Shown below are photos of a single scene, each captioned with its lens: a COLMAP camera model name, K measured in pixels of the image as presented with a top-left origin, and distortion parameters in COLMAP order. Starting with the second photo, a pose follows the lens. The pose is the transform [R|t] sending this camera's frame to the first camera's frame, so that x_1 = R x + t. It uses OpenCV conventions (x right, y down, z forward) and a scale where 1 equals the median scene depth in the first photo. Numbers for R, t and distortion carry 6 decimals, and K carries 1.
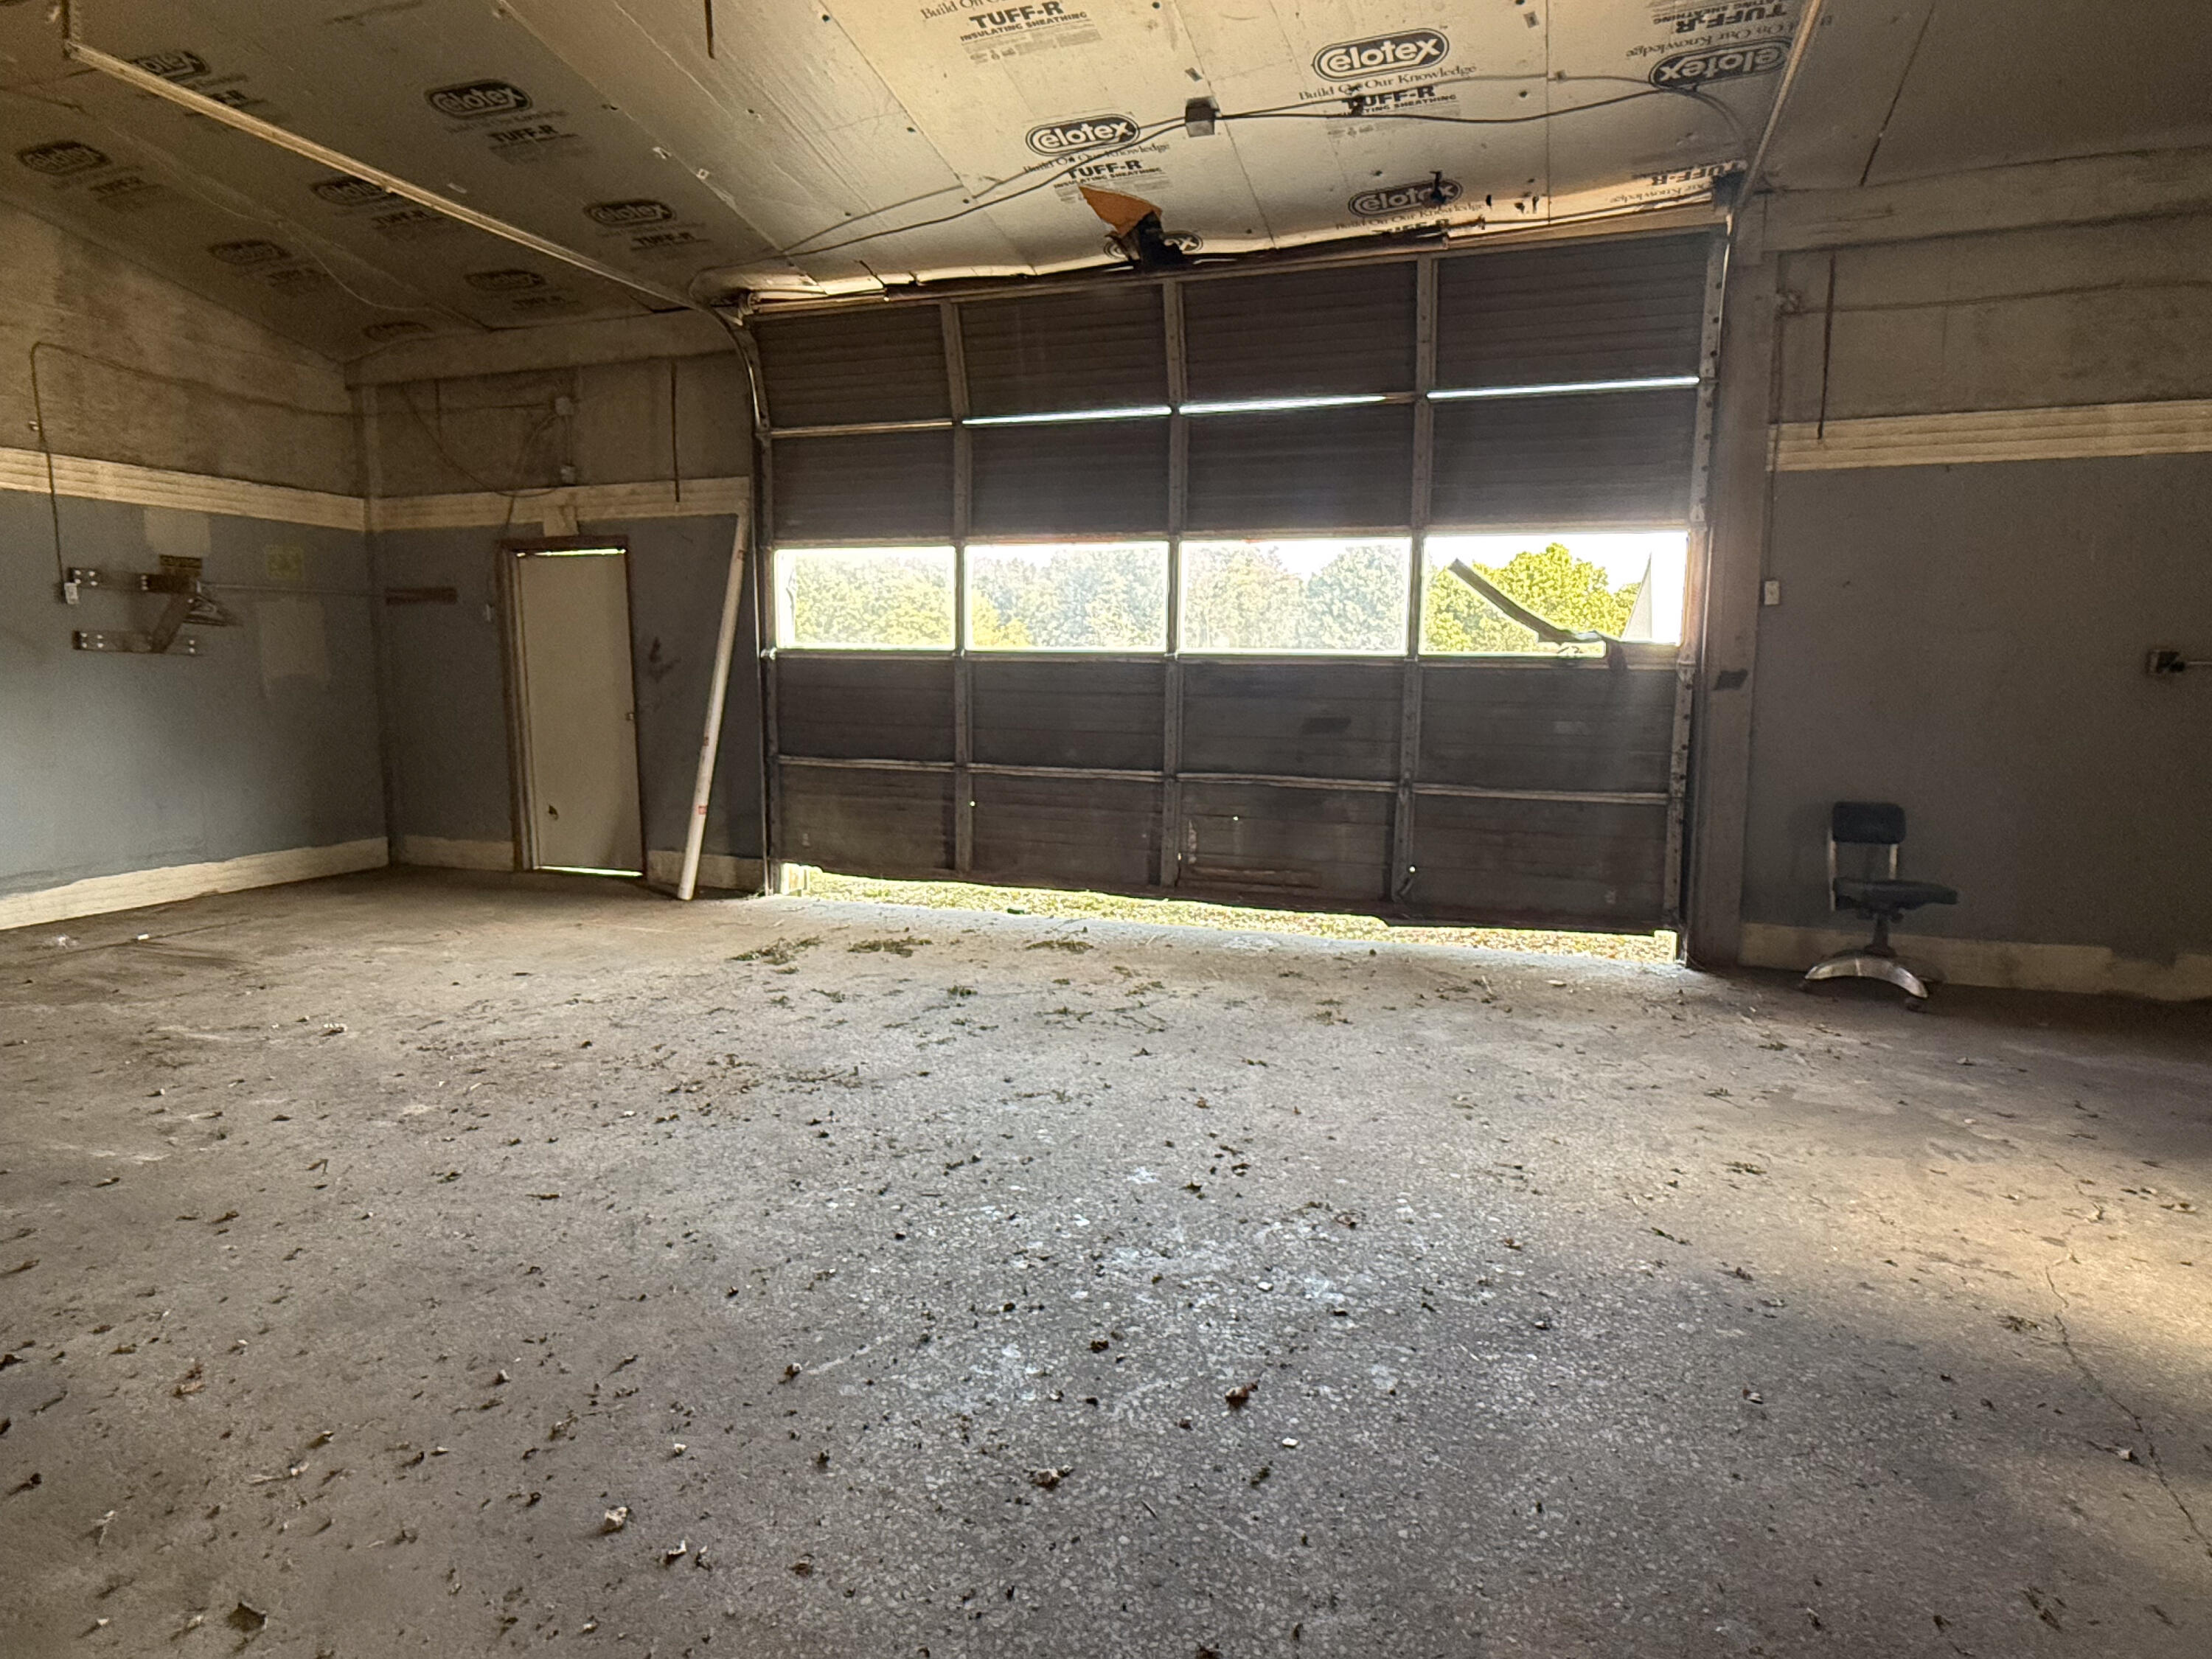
lens RADIAL K [[1277.8, 0, 1101.9], [0, 1277.8, 836.6], [0, 0, 1]] dist [-0.007671, -0.003154]
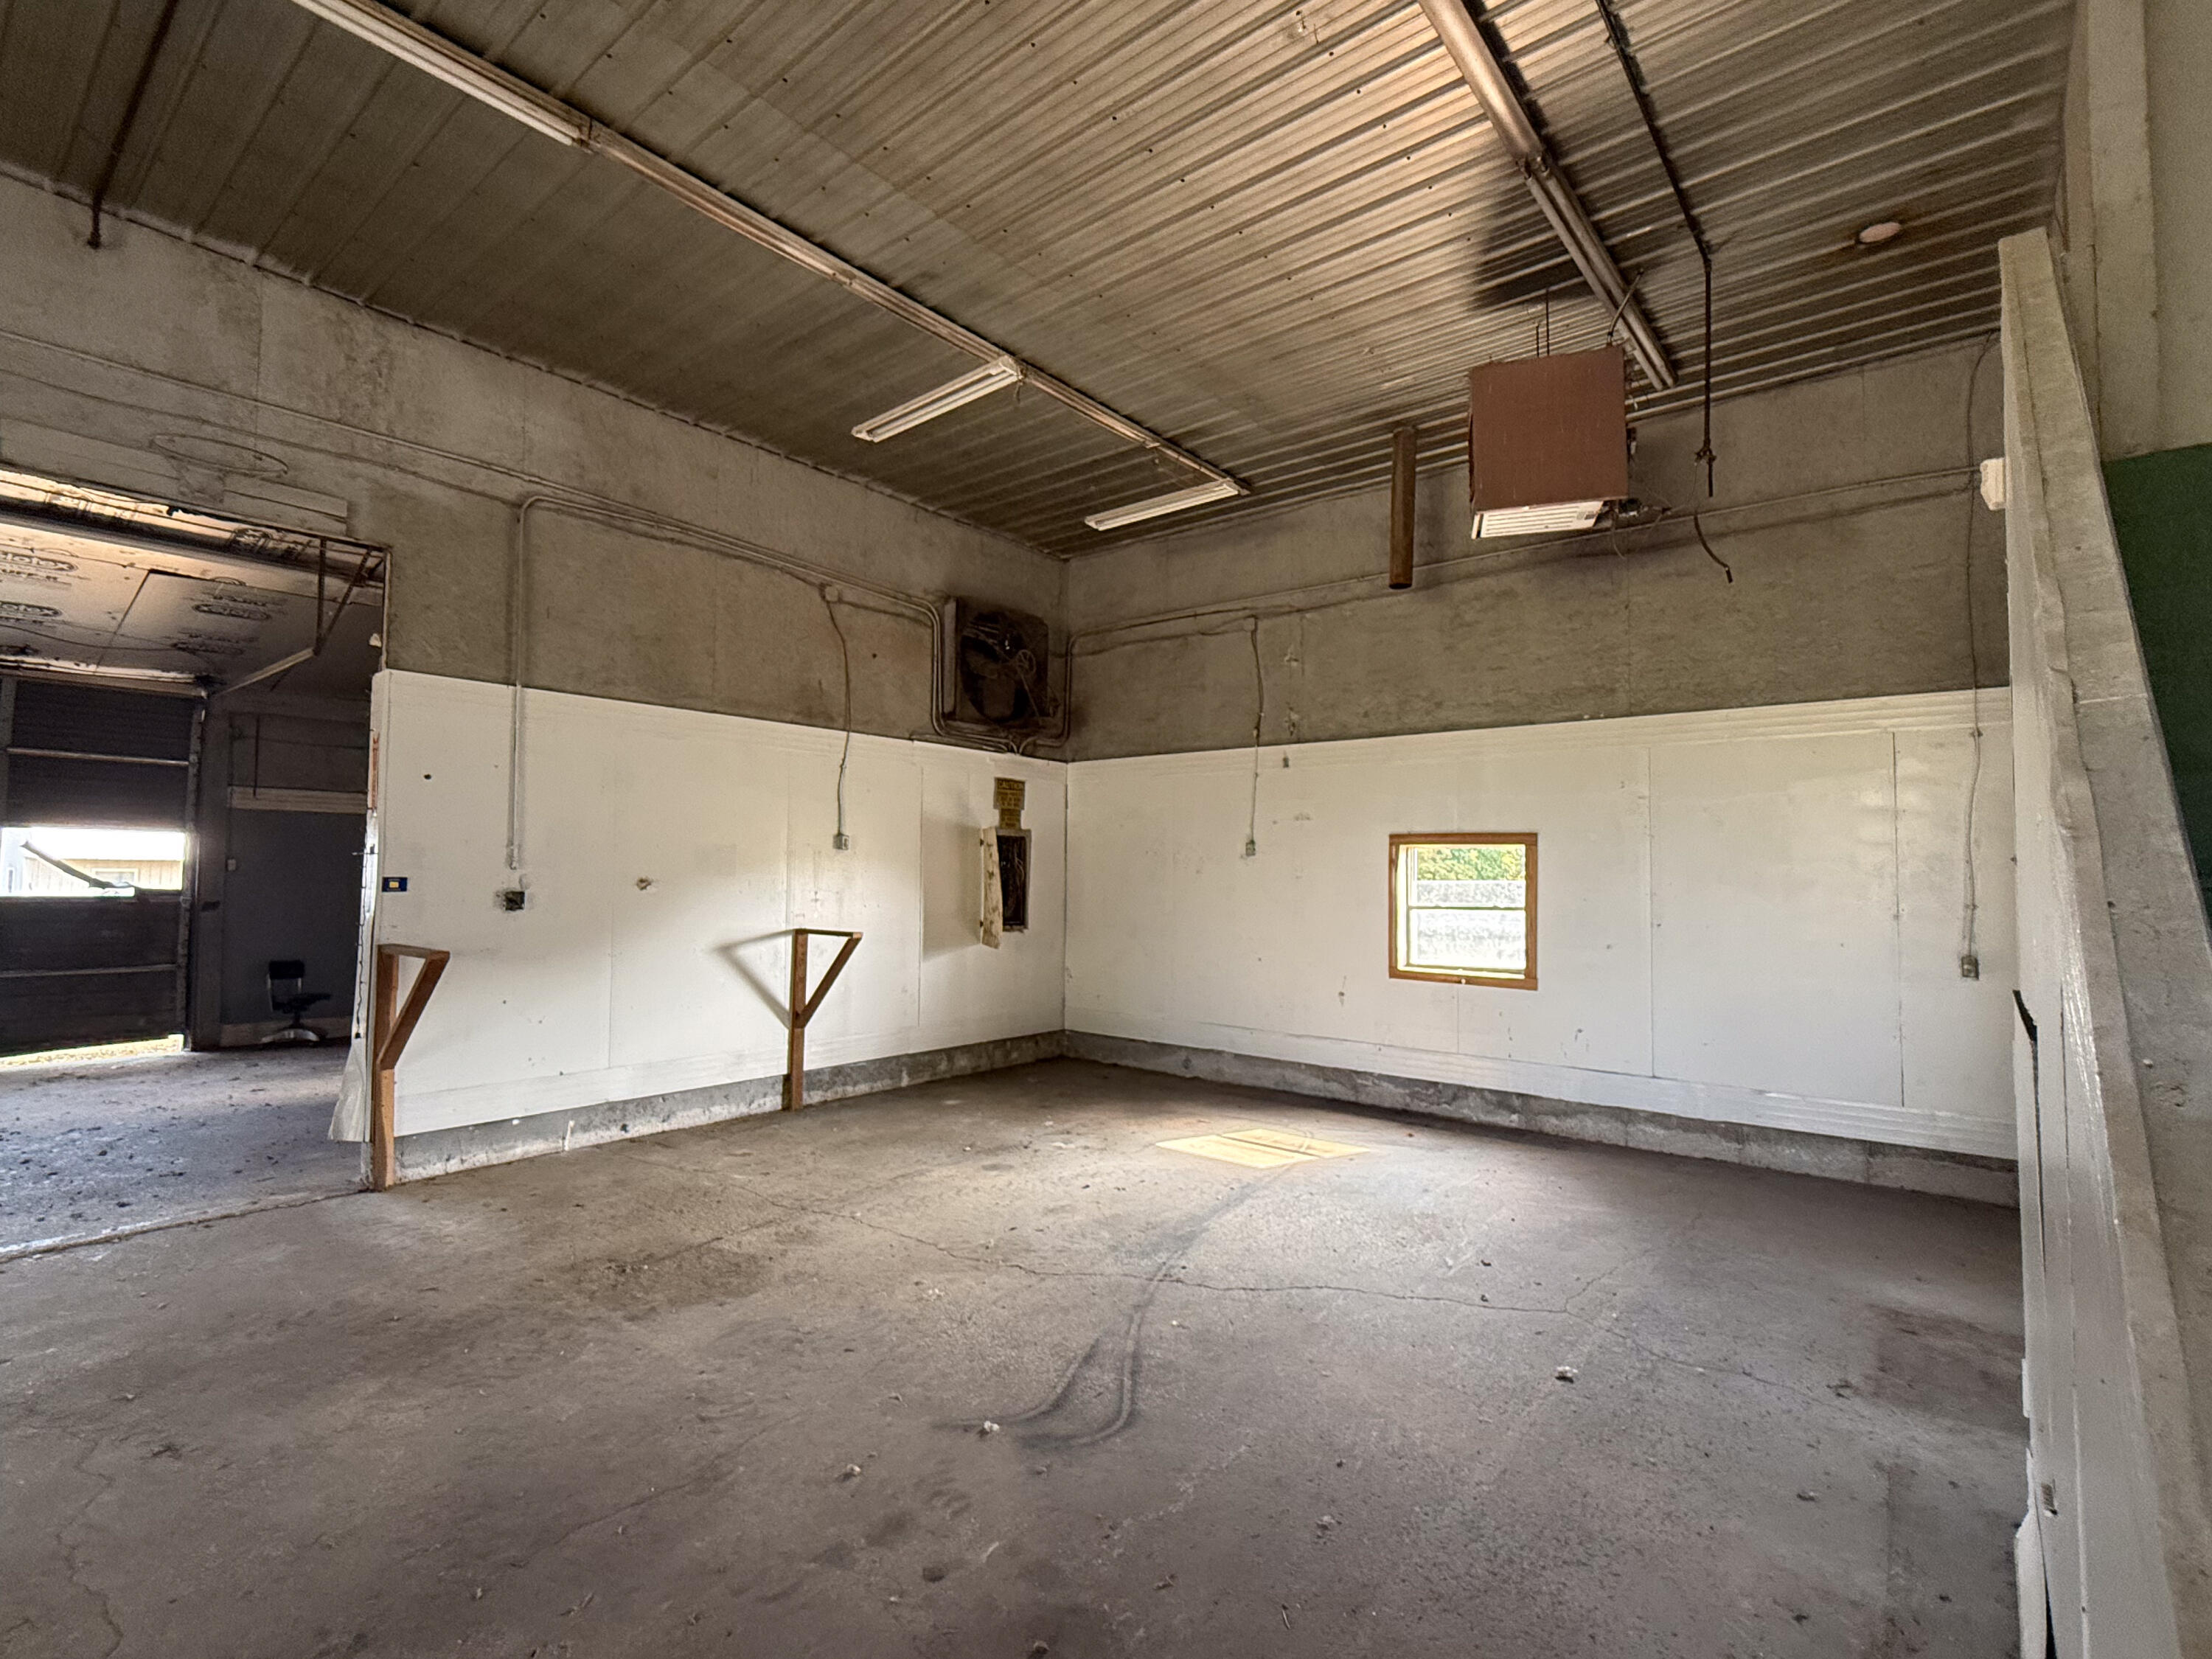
lens RADIAL K [[1042.1, 0, 1100.4], [0, 1042.1, 831.3], [0, 0, 1]] dist [0.003830, -0.000477]
pose [[0.333458, 0.043456, 0.941763, -0.626277], [0.123918, 0.988250, -0.089478, 0.086949], [-0.934586, 0.146538, 0.324155, -0.912902]]
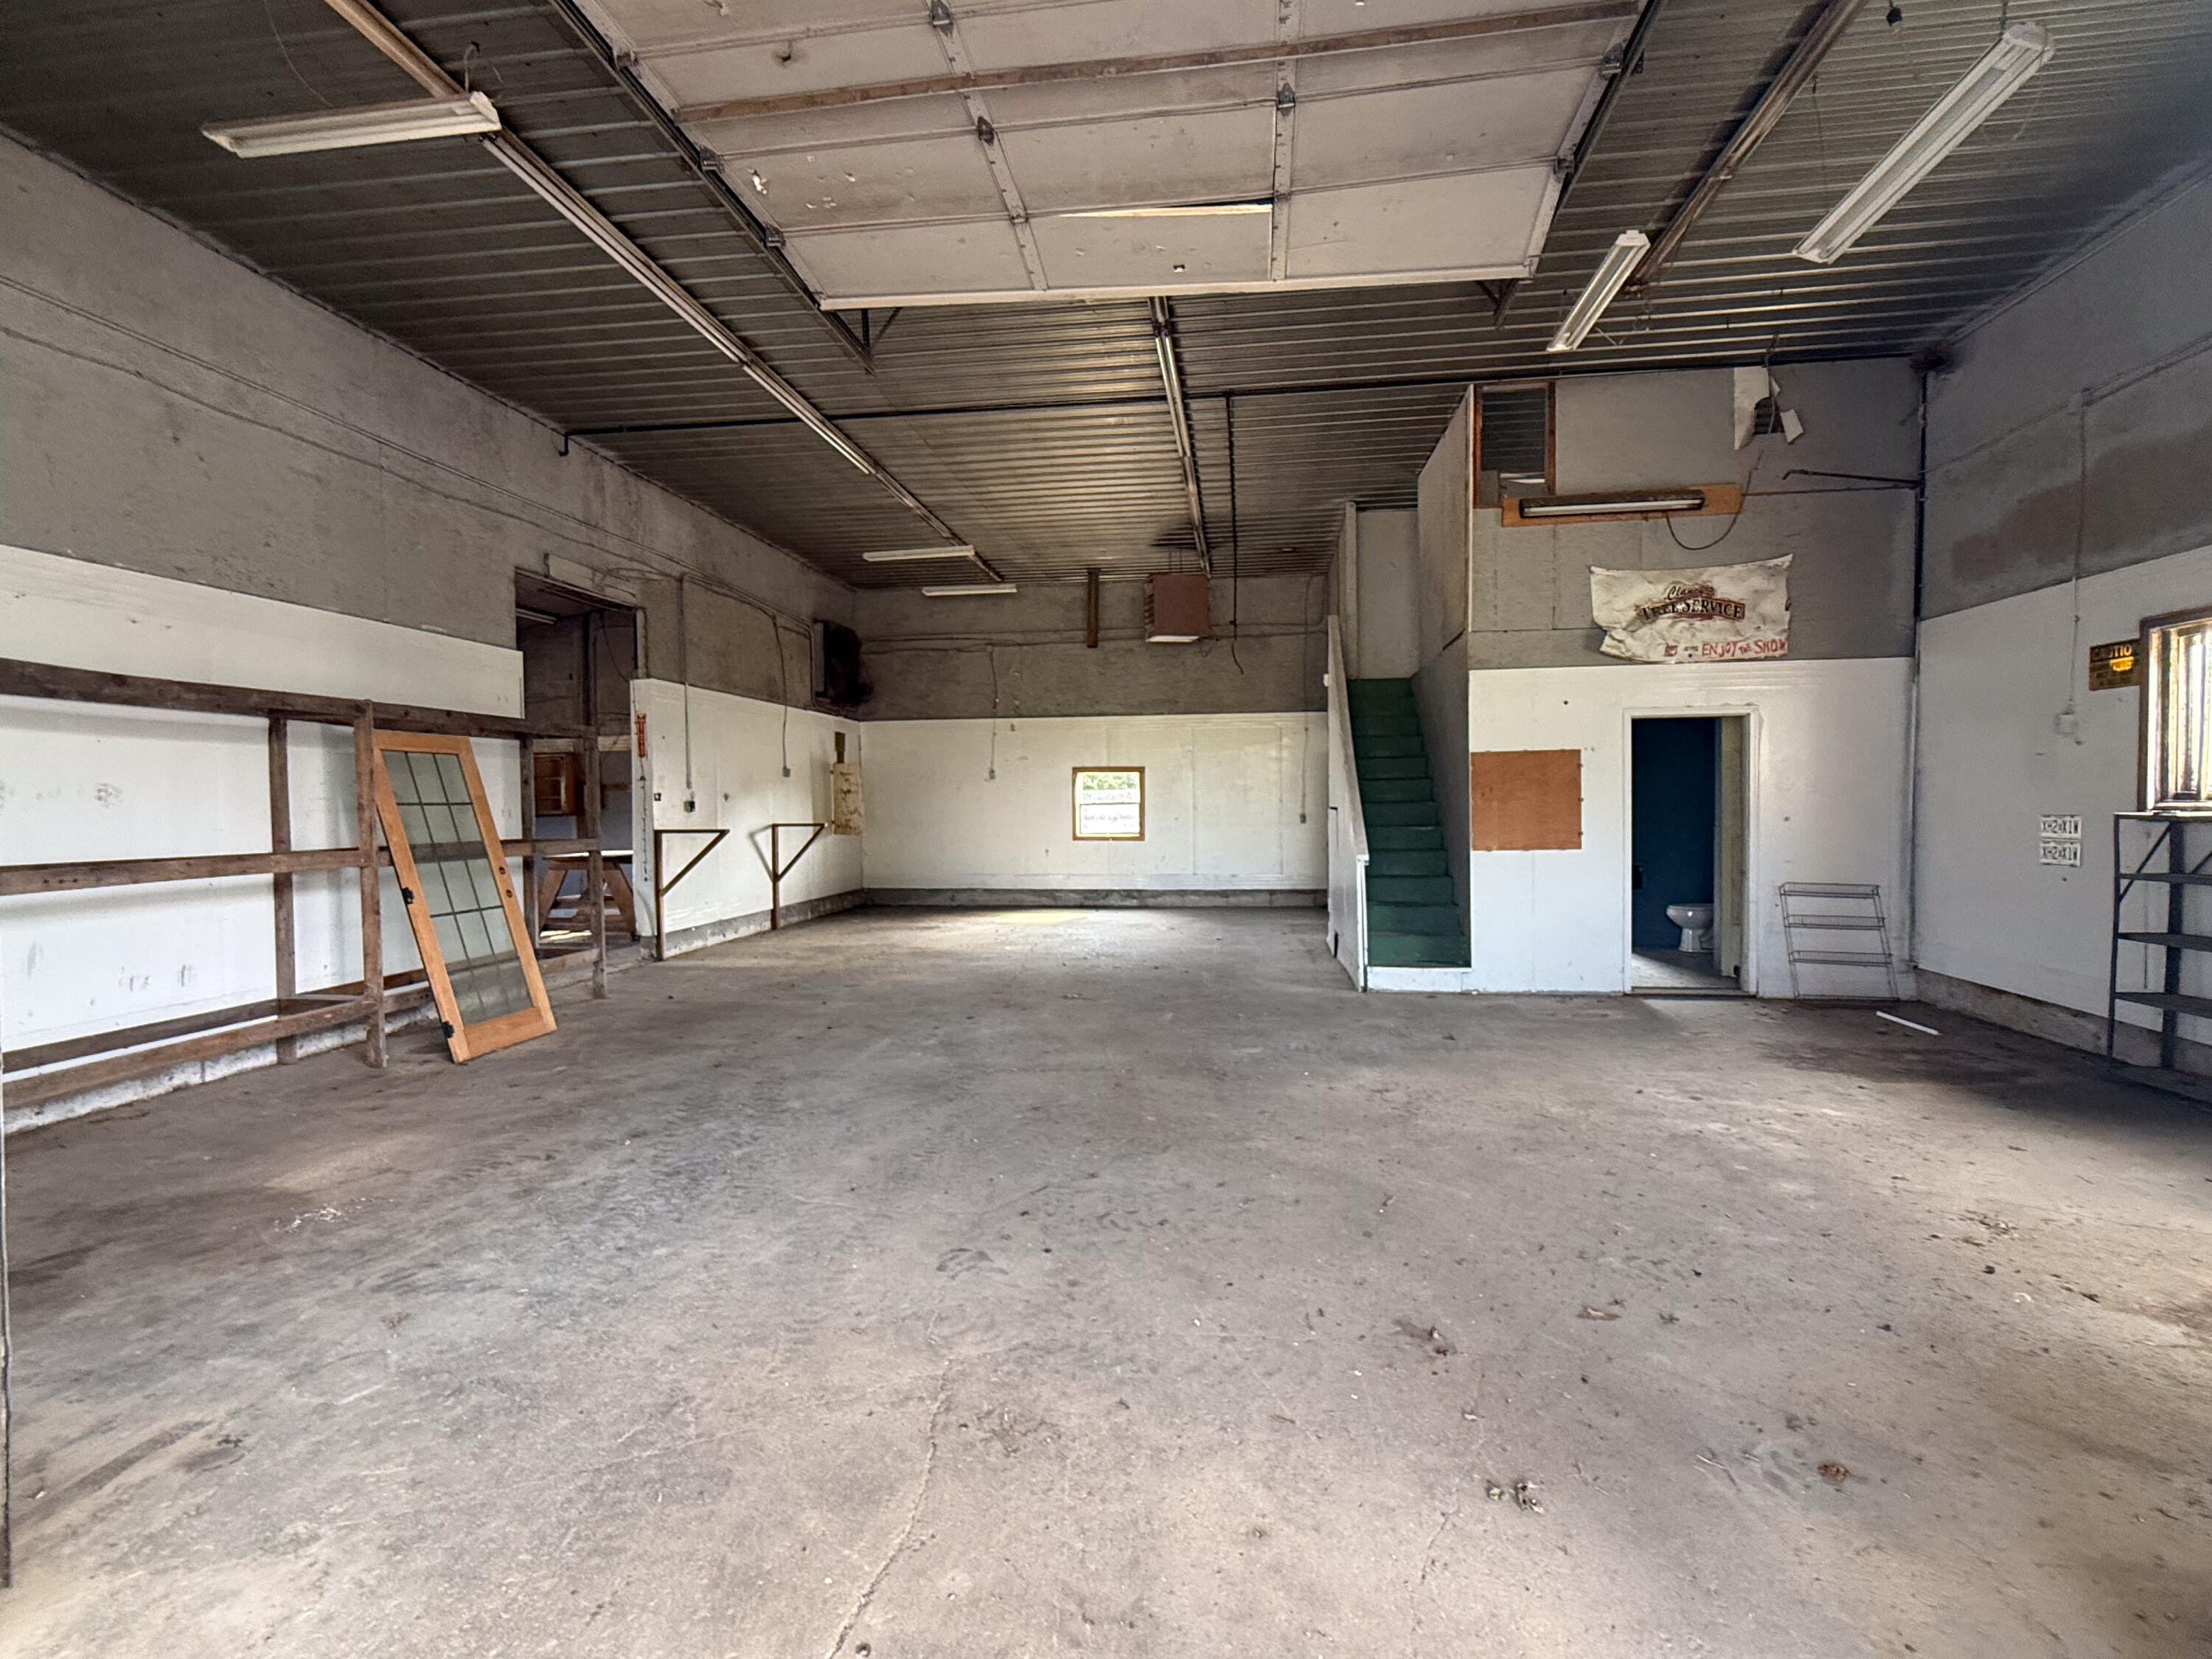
lens RADIAL K [[1042.1, 0, 1106.0], [0, 1042.1, 835.5], [0, 0, 1]] dist [0.003830, -0.000477]
pose [[-0.213416, -0.029691, 0.976510, -2.906399], [0.148755, 0.986896, 0.062517, -0.013246], [-0.965570, 0.158603, -0.206202, 0.180750]]
